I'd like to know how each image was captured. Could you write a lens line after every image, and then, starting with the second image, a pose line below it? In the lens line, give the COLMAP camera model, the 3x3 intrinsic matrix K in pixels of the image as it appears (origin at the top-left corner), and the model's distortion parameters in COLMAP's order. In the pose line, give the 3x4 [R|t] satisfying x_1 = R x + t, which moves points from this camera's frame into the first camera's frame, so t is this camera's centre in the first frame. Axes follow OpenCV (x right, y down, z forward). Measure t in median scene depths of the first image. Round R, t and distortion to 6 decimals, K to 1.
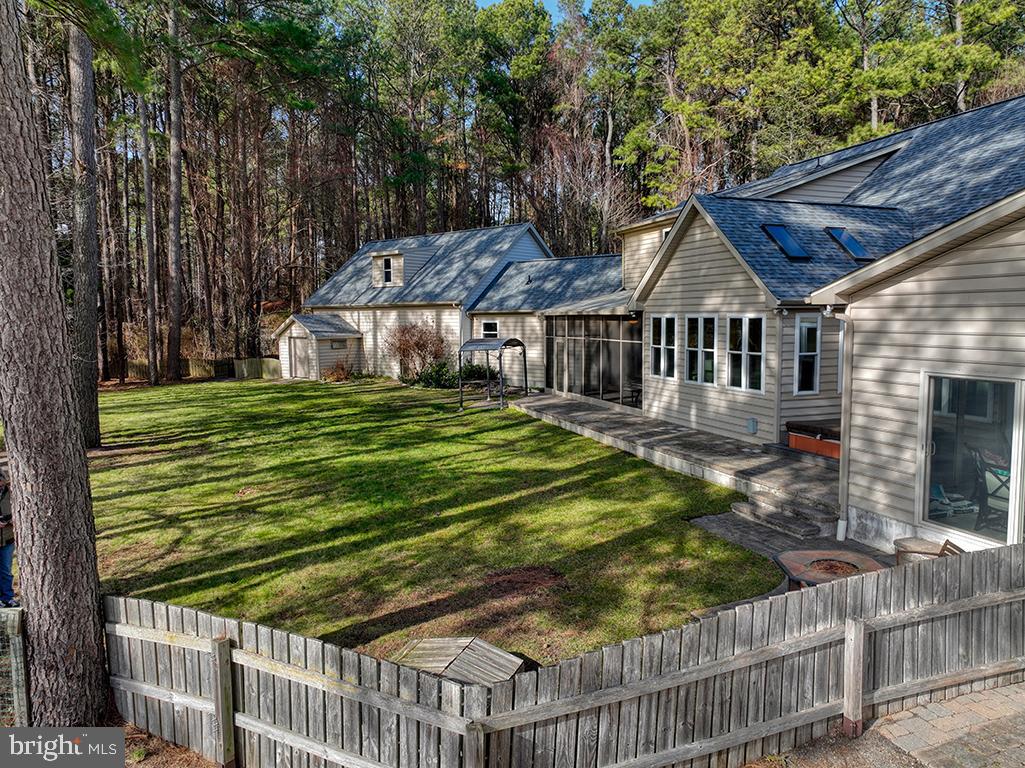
lens RADIAL K [[721.1, 0, 512.5], [0, 721.1, 384.0], [0, 0, 1]] dist [0.004554, 0.002337]
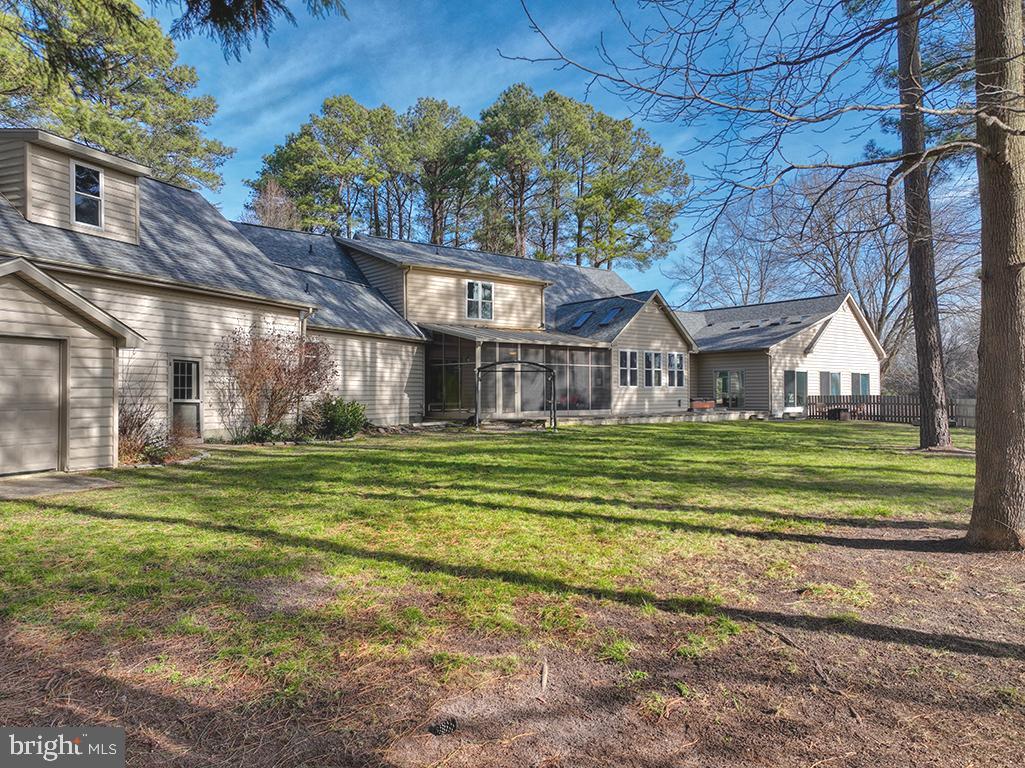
lens RADIAL K [[721.1, 0, 512.5], [0, 721.1, 384.0], [0, 0, 1]] dist [0.004554, 0.002337]
pose [[-0.338521, 0.023788, 0.940658, -1.315335], [0.095786, 0.995358, 0.009300, -0.057579], [-0.936071, 0.093251, -0.339229, 1.861820]]
